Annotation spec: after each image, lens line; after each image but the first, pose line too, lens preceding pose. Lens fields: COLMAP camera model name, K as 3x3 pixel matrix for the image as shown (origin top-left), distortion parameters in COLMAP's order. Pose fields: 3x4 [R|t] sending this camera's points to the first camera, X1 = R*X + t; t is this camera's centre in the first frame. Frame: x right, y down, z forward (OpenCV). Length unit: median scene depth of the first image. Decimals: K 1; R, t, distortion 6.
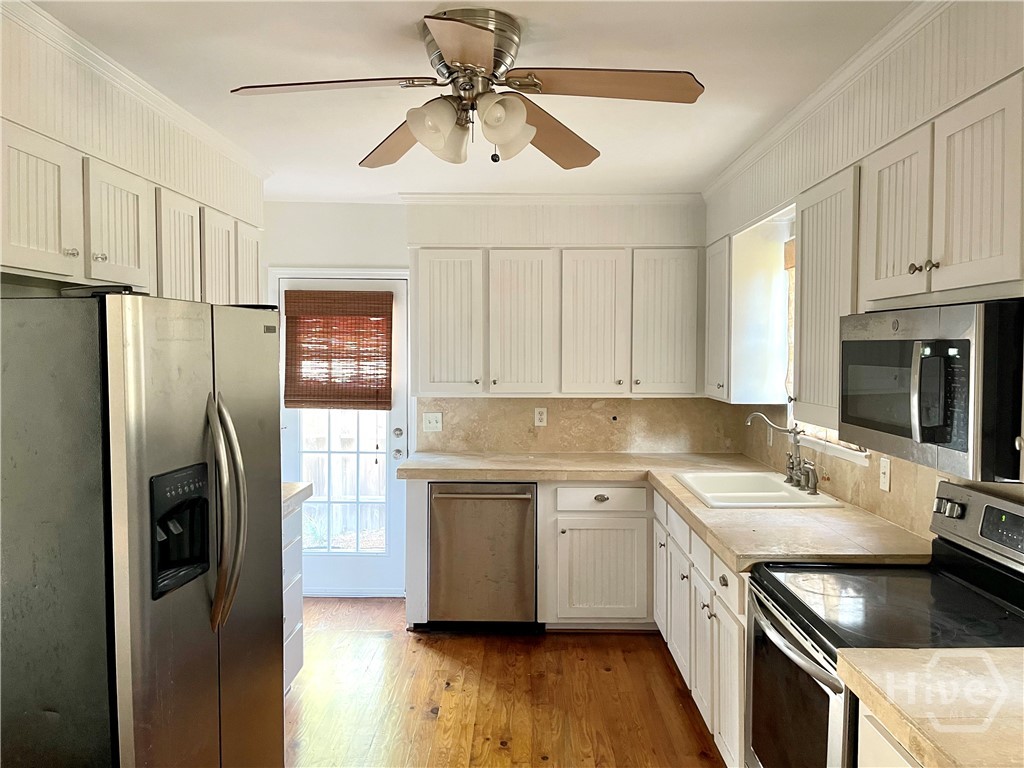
lens RADIAL K [[772.2, 0, 512.0], [0, 772.2, 384.0], [0, 0, 1]] dist [0.092718, -0.125580]
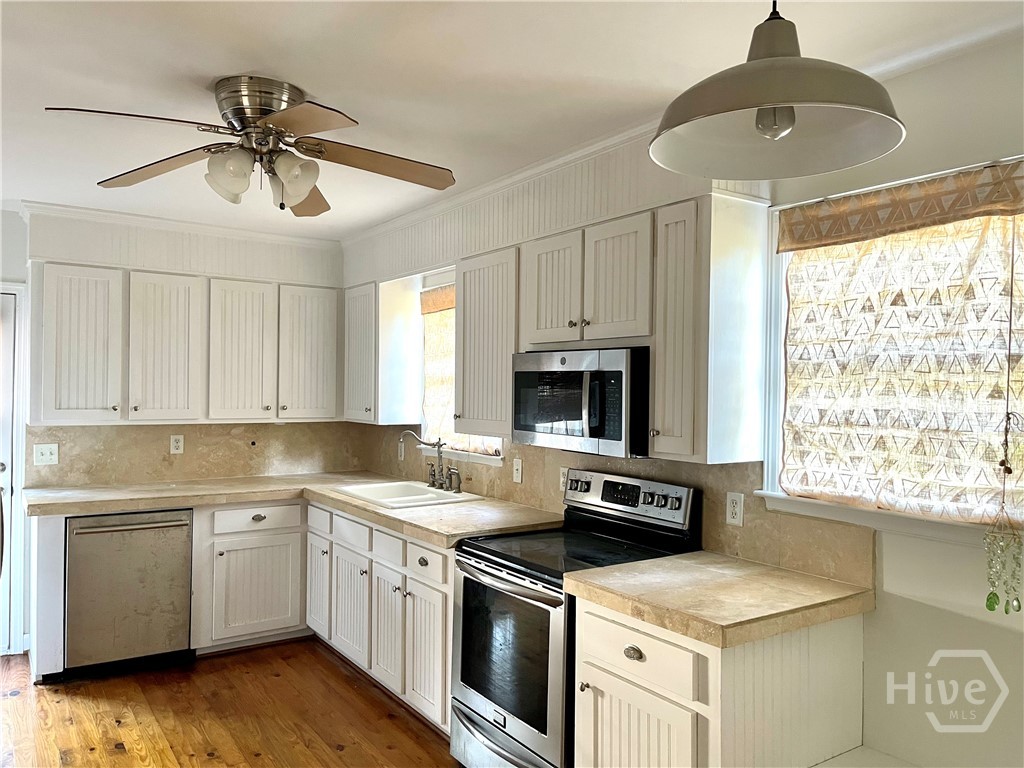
lens RADIAL K [[772.2, 0, 512.0], [0, 772.2, 384.0], [0, 0, 1]] dist [0.092718, -0.125580]
pose [[0.819850, 0.013527, 0.572419, -0.213398], [0.012075, 0.999090, -0.040905, 0.013626], [-0.572451, 0.040448, 0.818941, -0.071925]]
